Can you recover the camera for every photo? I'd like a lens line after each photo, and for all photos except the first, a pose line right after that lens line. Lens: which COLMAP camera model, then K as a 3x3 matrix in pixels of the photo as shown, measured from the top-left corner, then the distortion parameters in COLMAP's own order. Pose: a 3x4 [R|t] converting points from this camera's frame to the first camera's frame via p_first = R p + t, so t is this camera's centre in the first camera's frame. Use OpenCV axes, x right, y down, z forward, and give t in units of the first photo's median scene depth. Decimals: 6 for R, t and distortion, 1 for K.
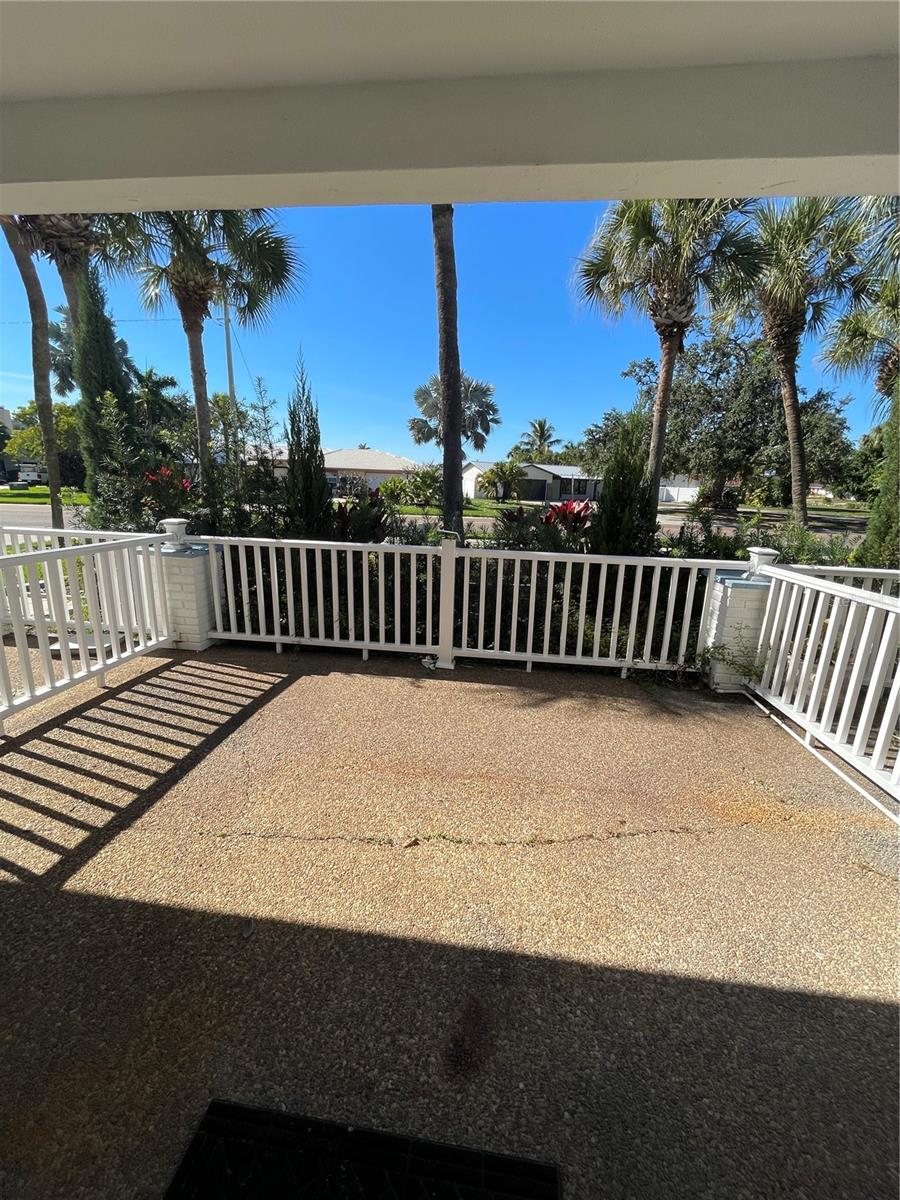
lens RADIAL K [[481.8, 0, 443.0], [0, 481.8, 597.6], [0, 0, 1]] dist [-0.000983, 0.000452]
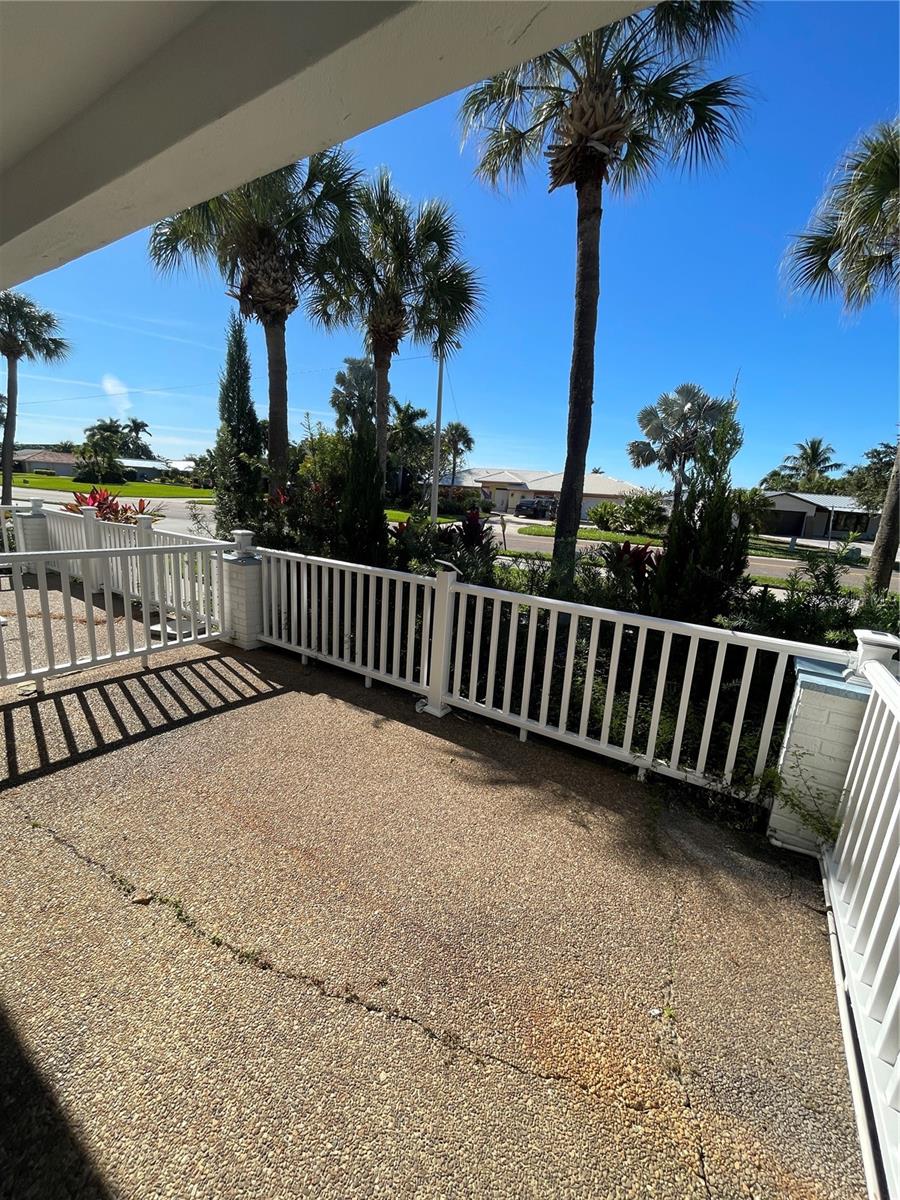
lens RADIAL K [[479.2, 0, 450.0], [0, 479.2, 600.0], [0, 0, 1]] dist [0.000194, -0.000015]
pose [[0.899550, 0.119090, -0.420271, 0.387496], [-0.135860, 0.990677, -0.010074, -0.058881], [0.415153, 0.066160, 0.907343, 0.197689]]
